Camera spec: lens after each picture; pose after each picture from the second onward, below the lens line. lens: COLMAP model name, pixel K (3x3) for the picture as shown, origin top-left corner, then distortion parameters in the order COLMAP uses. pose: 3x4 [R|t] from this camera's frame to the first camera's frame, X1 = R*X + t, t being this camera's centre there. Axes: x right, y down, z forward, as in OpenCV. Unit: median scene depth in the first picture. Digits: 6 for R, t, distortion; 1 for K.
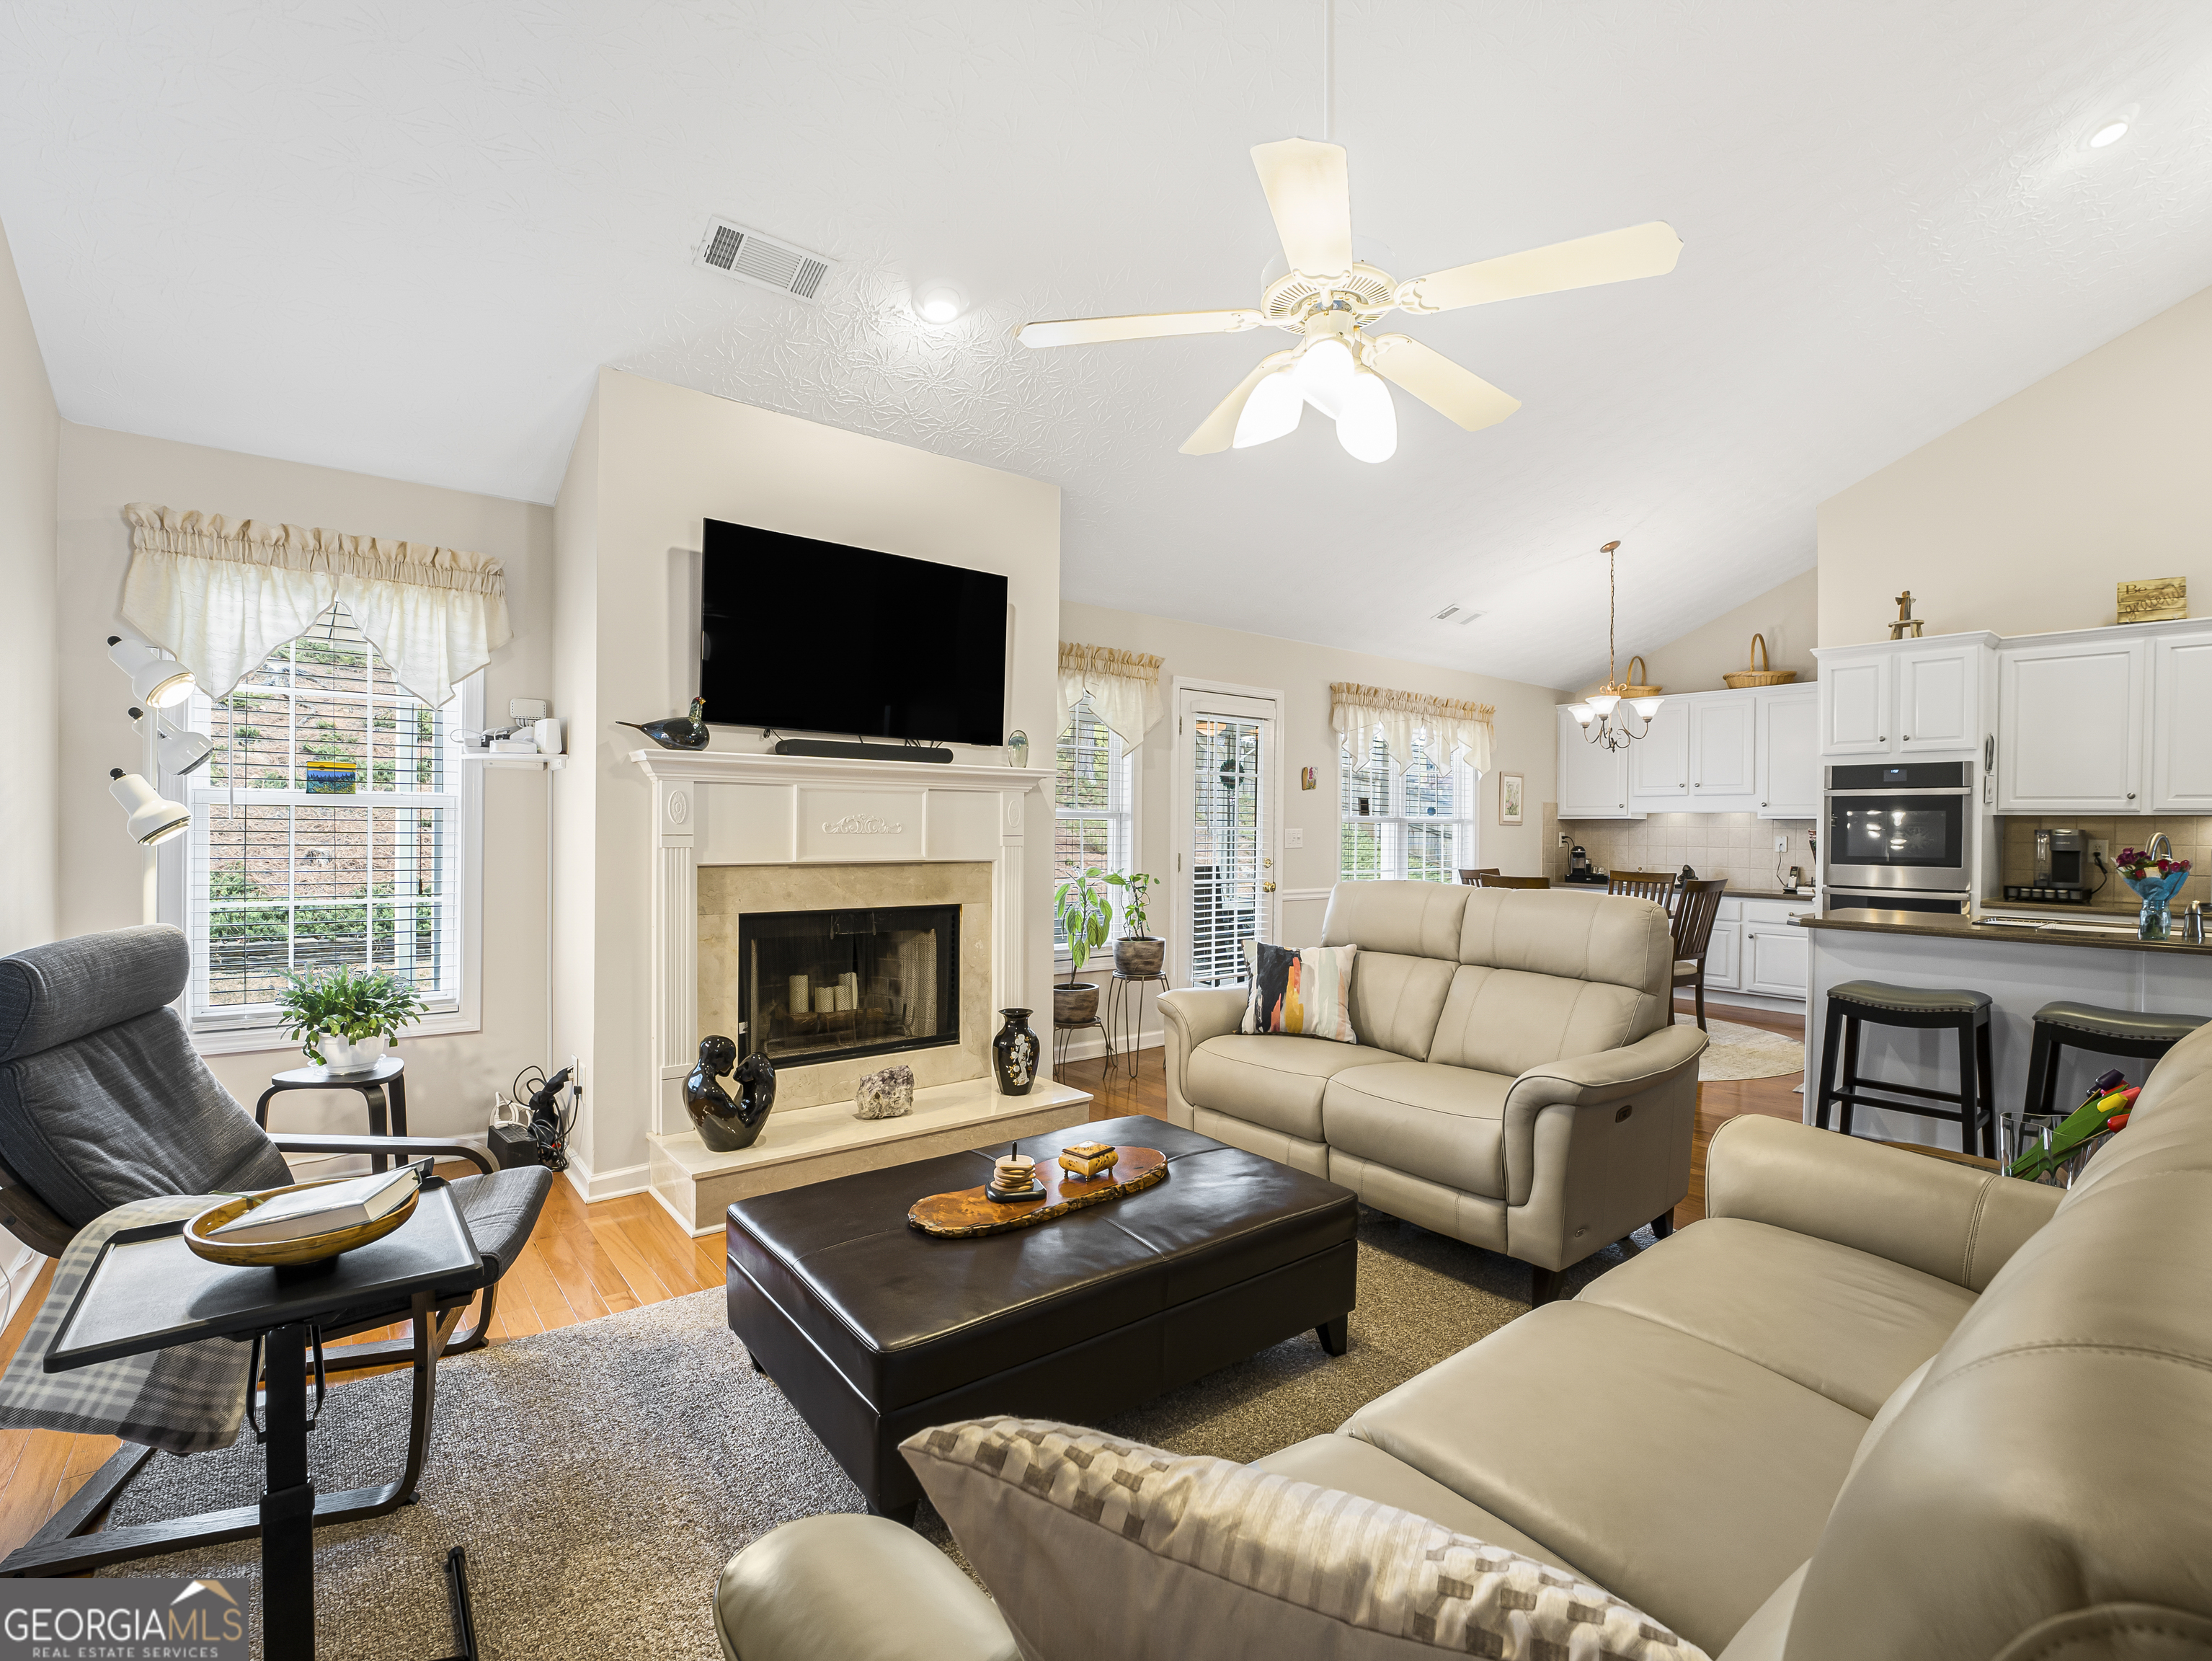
lens RADIAL K [[1017.6, 0, 1101.8], [0, 1017.6, 833.4], [0, 0, 1]] dist [-0.028437, 0.001671]
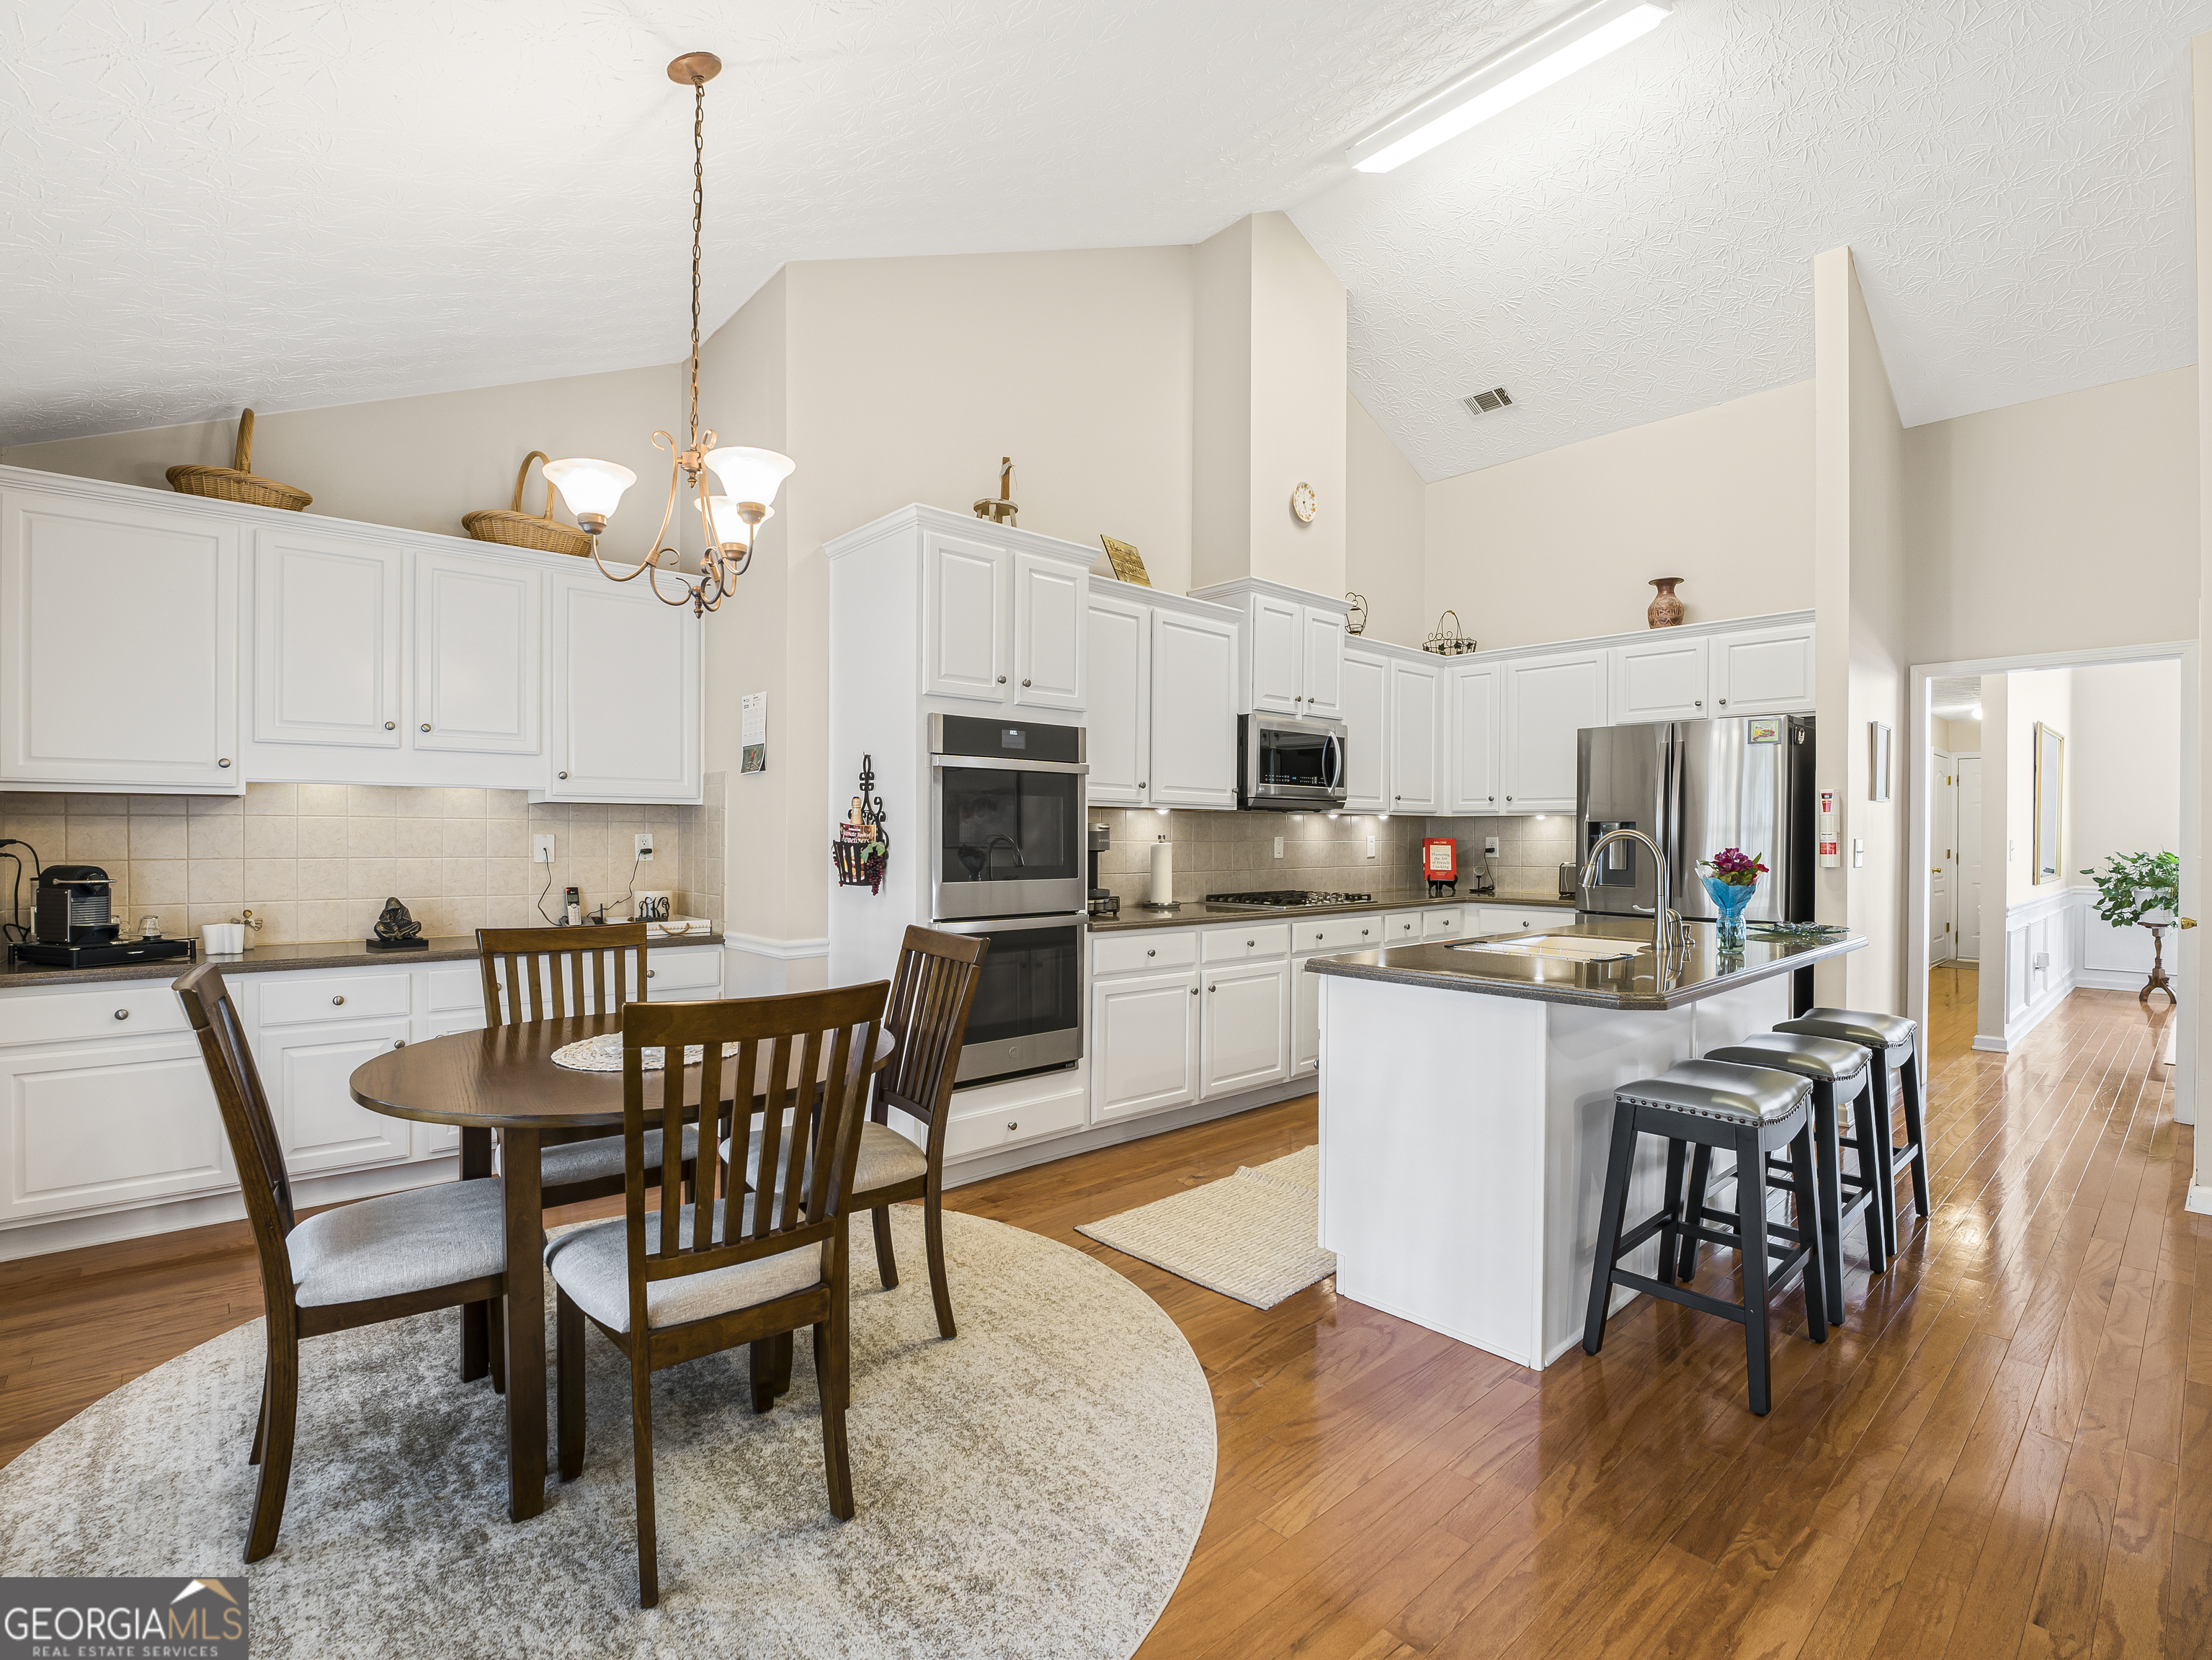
lens RADIAL K [[1027.4, 0, 1095.0], [0, 1027.4, 838.9], [0, 0, 1]] dist [-0.029450, 0.000582]
pose [[-0.054156, -0.015607, 0.998410, 0.185222], [0.000429, 0.999877, 0.015653, -0.006333], [-0.998532, 0.001276, -0.054143, 1.373234]]
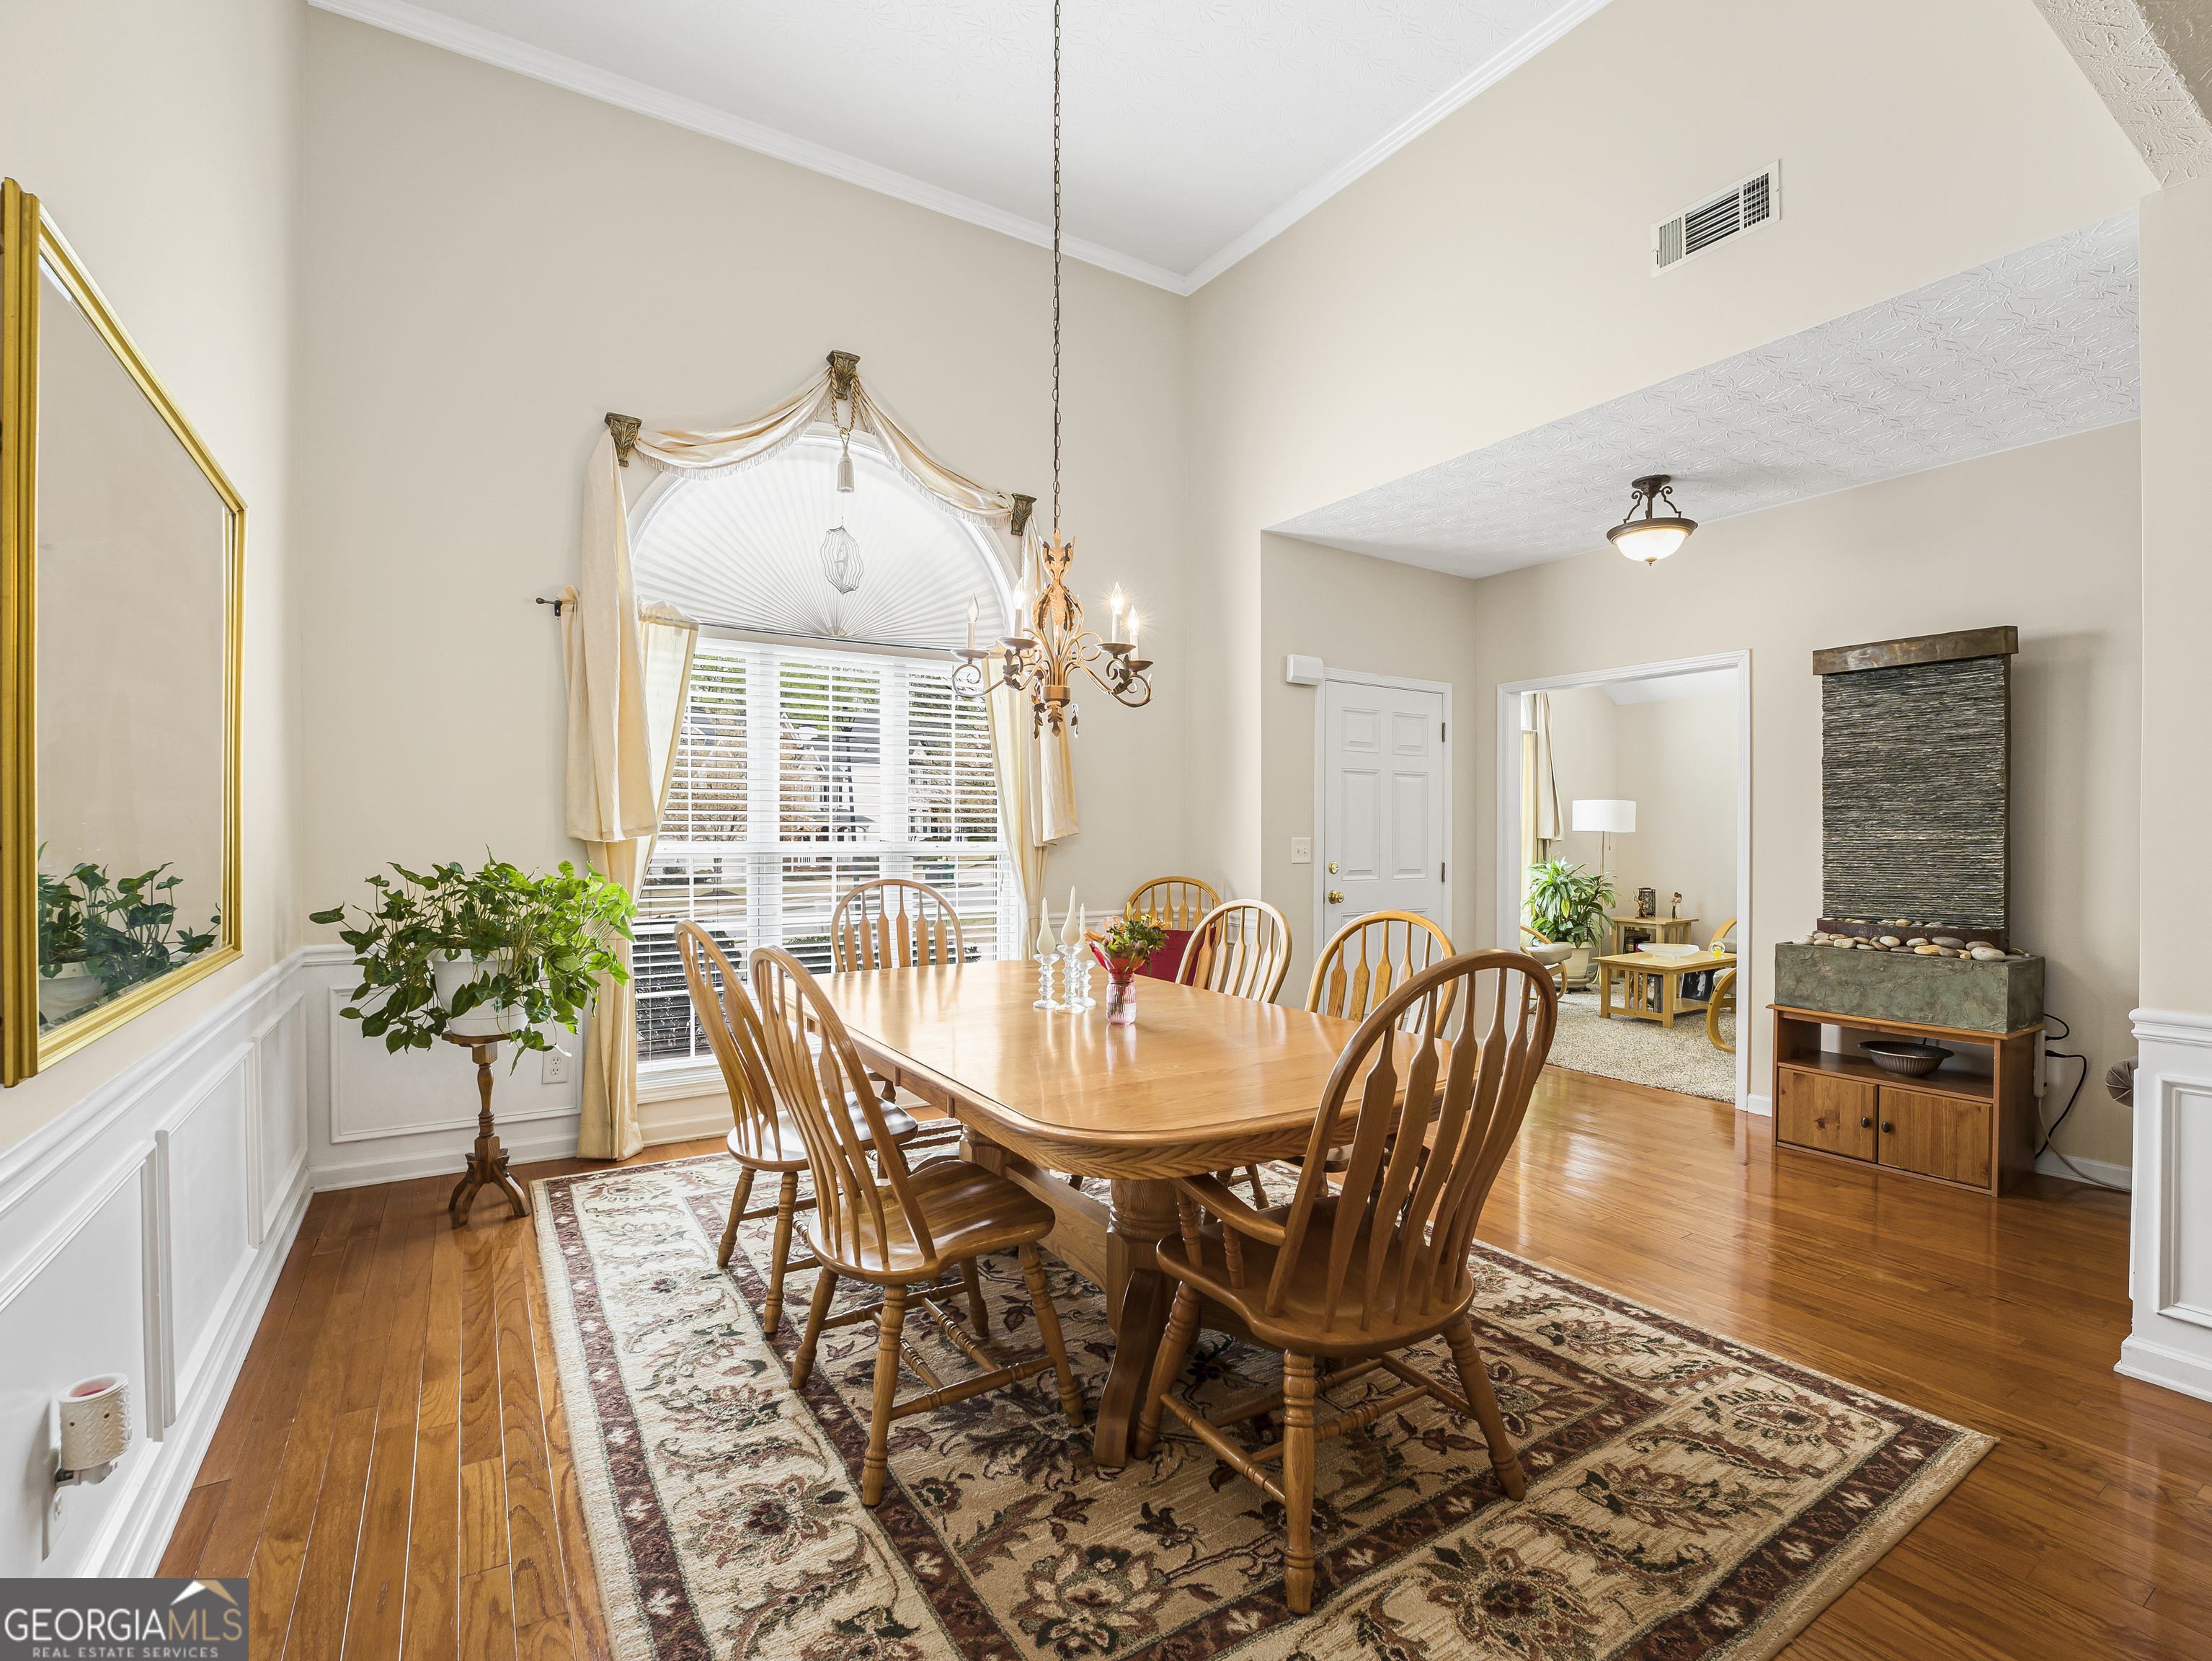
lens RADIAL K [[1017.6, 0, 1101.8], [0, 1017.6, 833.4], [0, 0, 1]] dist [-0.028437, 0.001671]
pose [[-0.995648, -0.012804, 0.092312, 1.430615], [-0.012079, 0.999892, 0.008411, 0.013574], [-0.092410, 0.007260, -0.995695, -0.033288]]
